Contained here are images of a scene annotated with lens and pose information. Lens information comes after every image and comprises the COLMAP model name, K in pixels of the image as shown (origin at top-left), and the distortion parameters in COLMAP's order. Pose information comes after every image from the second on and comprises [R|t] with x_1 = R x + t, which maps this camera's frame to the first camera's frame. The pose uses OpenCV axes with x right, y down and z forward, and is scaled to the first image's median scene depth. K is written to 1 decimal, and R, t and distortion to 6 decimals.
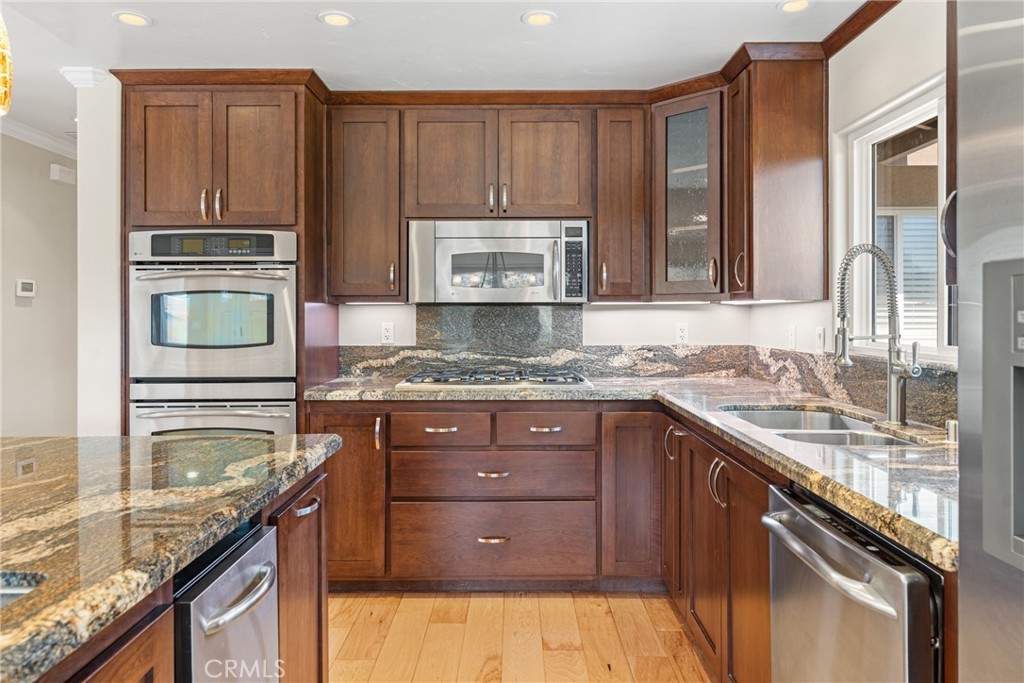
lens RADIAL K [[683.0, 0, 513.0], [0, 683.0, 321.3], [0, 0, 1]] dist [-0.000708, -0.001194]
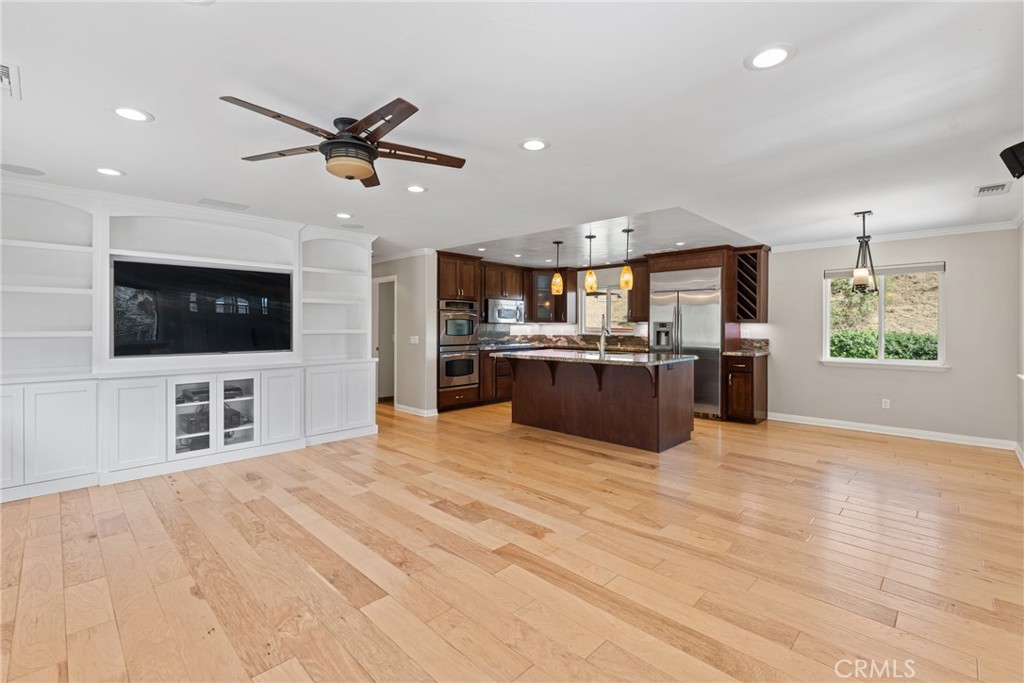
lens RADIAL K [[451.4, 0, 512.1], [0, 451.4, 328.7], [0, 0, 1]] dist [-0.000015, -0.000003]
pose [[0.699349, -0.001823, 0.714778, -1.859800], [0.007178, 0.999964, -0.004472, 0.016220], [-0.714745, 0.008258, 0.699337, -0.751553]]
